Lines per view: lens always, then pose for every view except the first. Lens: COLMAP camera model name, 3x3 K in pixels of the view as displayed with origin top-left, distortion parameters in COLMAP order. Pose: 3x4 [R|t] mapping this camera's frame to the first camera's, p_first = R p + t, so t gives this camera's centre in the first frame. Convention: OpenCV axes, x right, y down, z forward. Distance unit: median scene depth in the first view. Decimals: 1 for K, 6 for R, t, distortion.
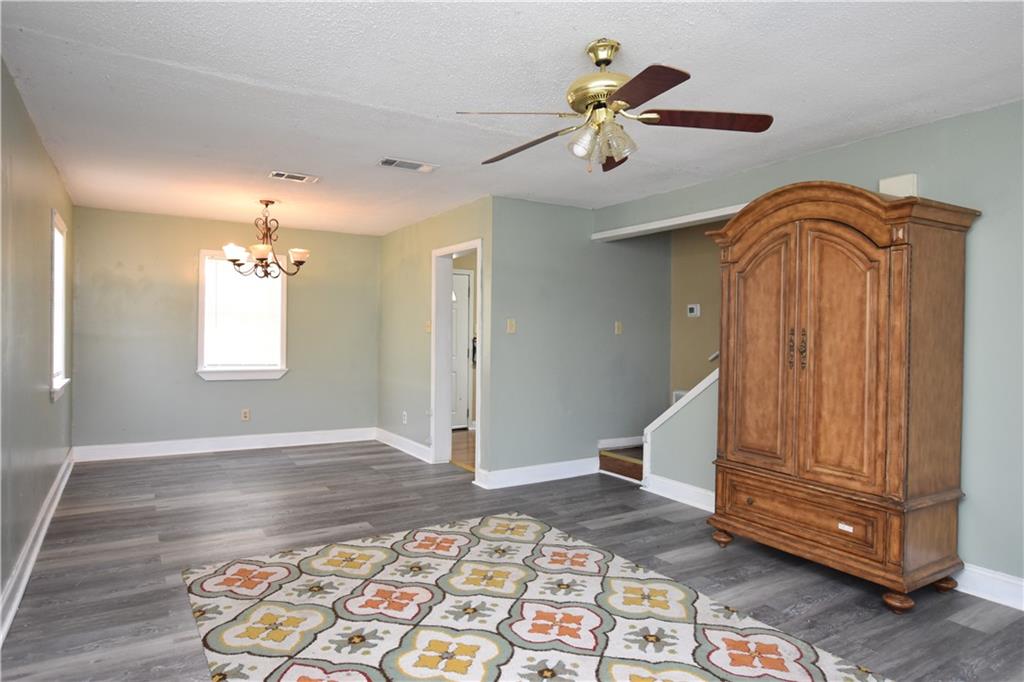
lens RADIAL K [[622.7, 0, 507.7], [0, 622.7, 330.0], [0, 0, 1]] dist [-0.005702, 0.000062]
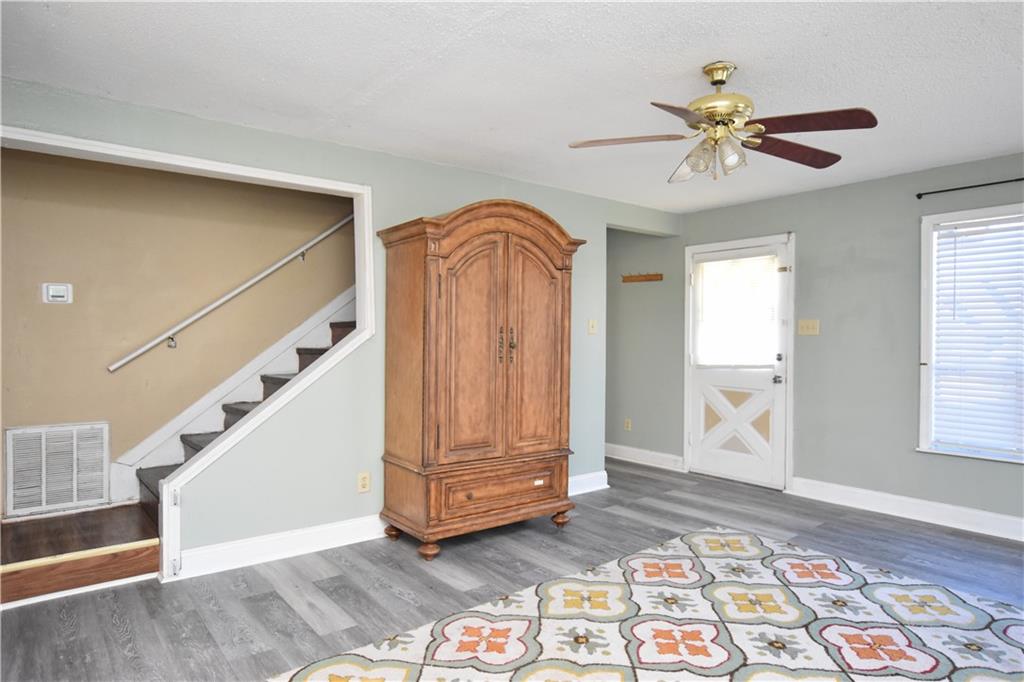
lens RADIAL K [[608.4, 0, 522.3], [0, 608.4, 347.8], [0, 0, 1]] dist [-0.006304, 0.000469]
pose [[-0.131736, -0.027982, 0.990890, -0.656207], [-0.007646, 0.999600, 0.027211, 0.004434], [-0.991255, -0.003992, -0.131898, 1.134928]]
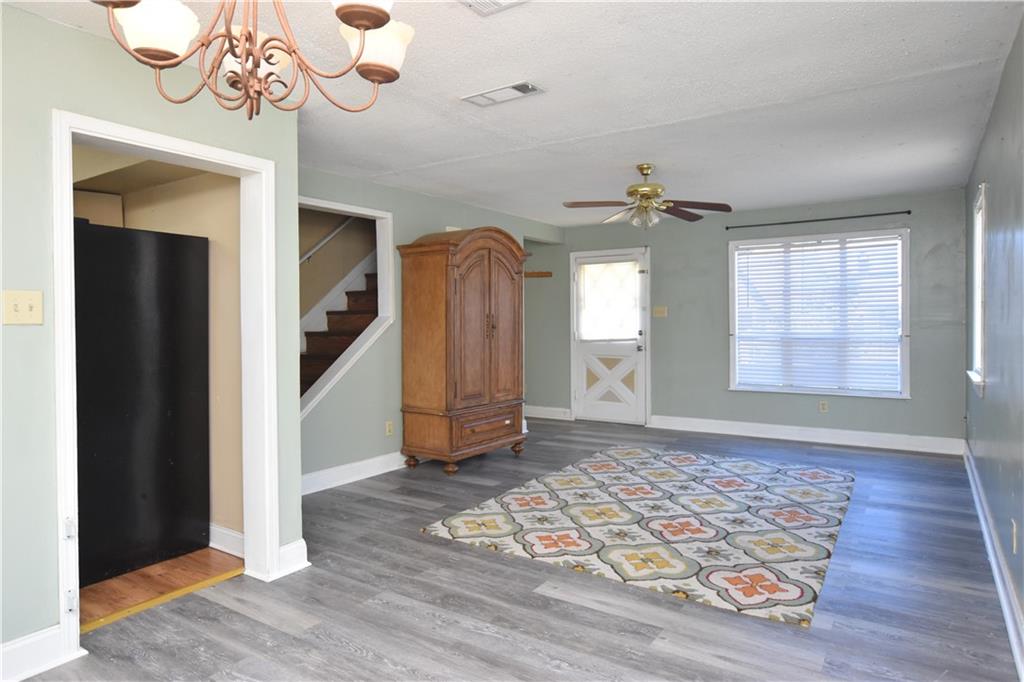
lens RADIAL K [[622.7, 0, 507.7], [0, 622.7, 330.0], [0, 0, 1]] dist [-0.005702, 0.000062]
pose [[-0.418967, -0.021879, 0.907738, -1.072457], [0.001074, 0.999697, 0.024591, -0.001372], [-0.908001, 0.011277, -0.418816, 1.675908]]
